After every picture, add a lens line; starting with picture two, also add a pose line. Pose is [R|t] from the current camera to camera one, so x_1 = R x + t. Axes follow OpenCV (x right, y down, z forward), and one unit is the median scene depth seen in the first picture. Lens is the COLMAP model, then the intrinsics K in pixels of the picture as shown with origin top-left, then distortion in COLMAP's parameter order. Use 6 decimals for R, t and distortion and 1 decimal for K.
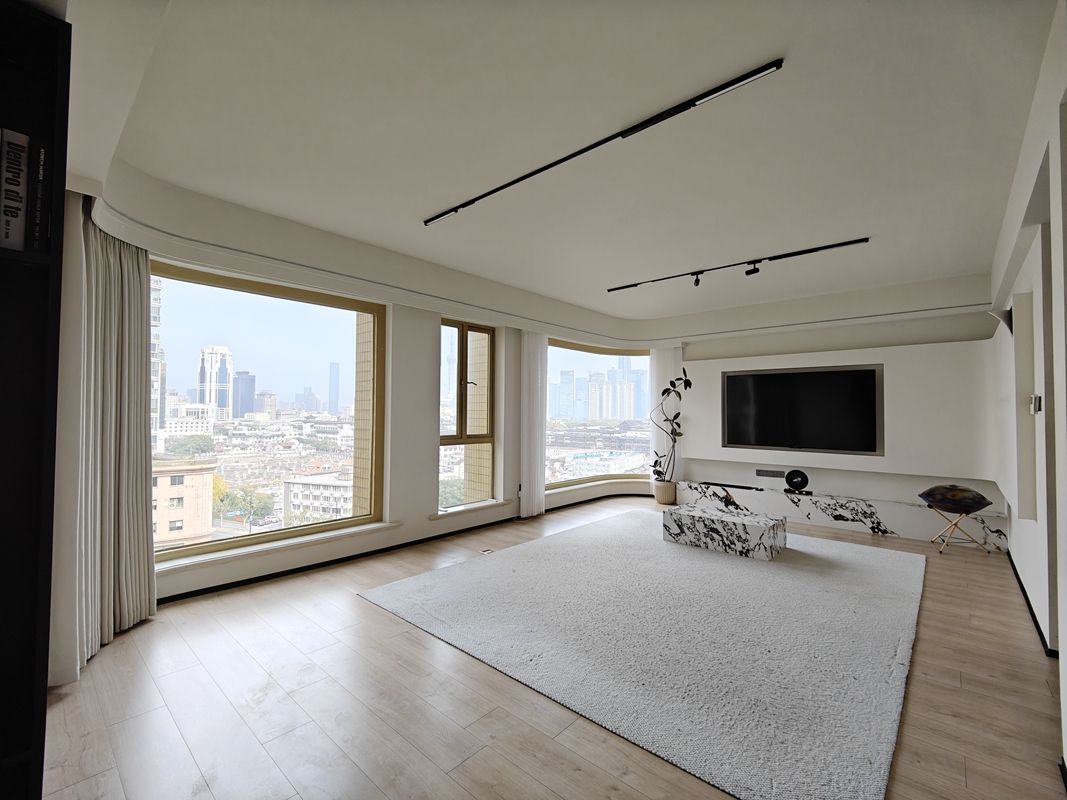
lens RADIAL K [[464.2, 0, 536.1], [0, 464.2, 399.7], [0, 0, 1]] dist [0.019277, -0.012815]
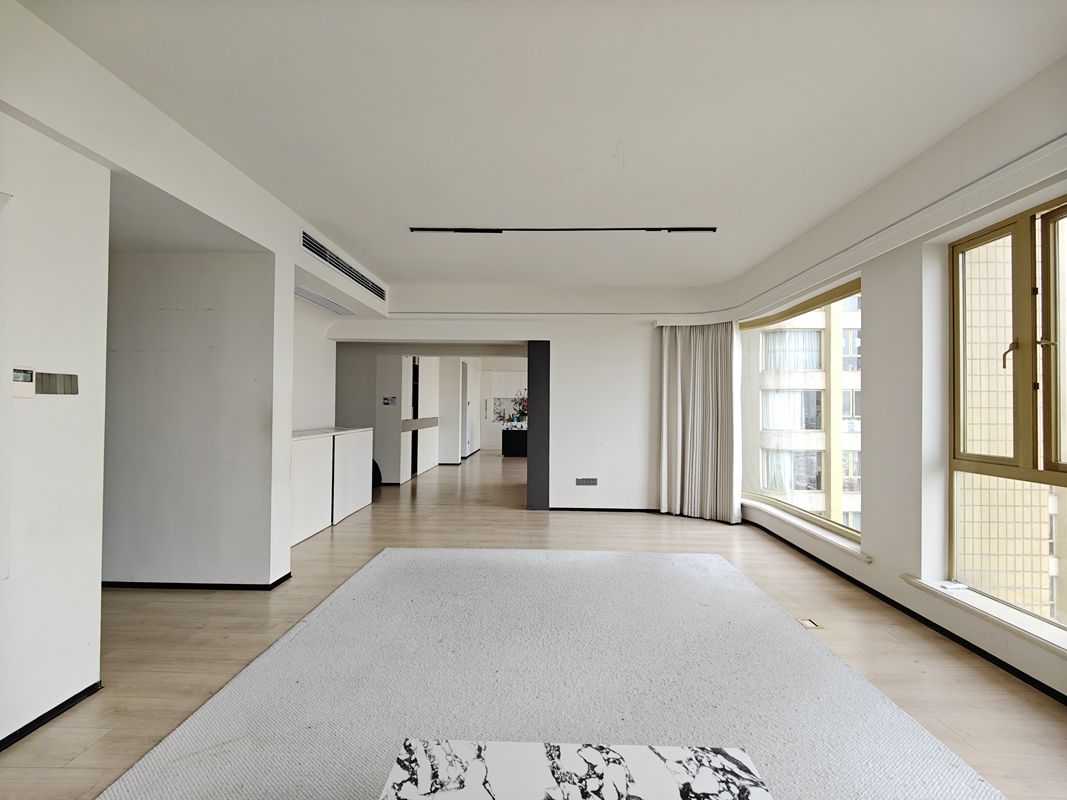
lens RADIAL K [[464.2, 0, 536.1], [0, 464.2, 399.7], [0, 0, 1]] dist [0.019277, -0.012815]
pose [[-0.758875, -0.024907, -0.650759, 0.484736], [0.003475, 0.999099, -0.042292, 0.031910], [0.651227, -0.034356, -0.758105, 0.983956]]
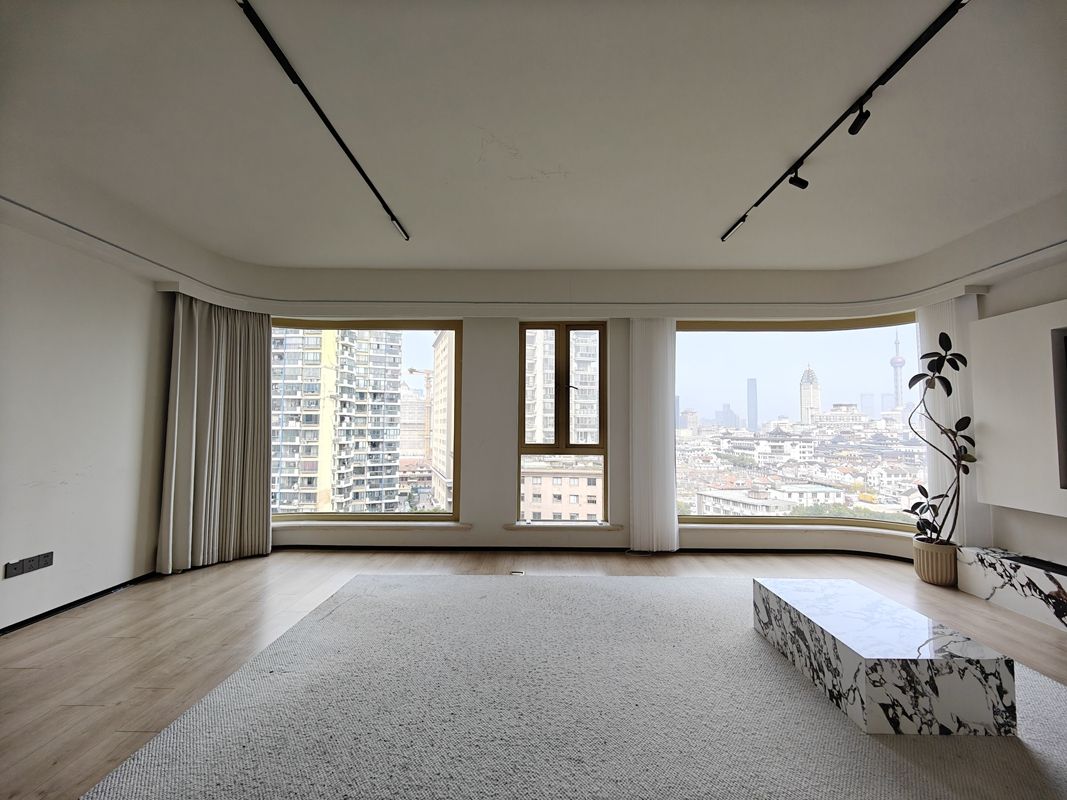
lens RADIAL K [[464.2, 0, 536.1], [0, 464.2, 399.7], [0, 0, 1]] dist [0.019277, -0.012815]
pose [[0.661540, -0.046417, -0.748472, 0.474417], [0.020550, 0.998830, -0.043780, 0.025638], [0.749628, 0.013581, 0.661720, 0.336280]]
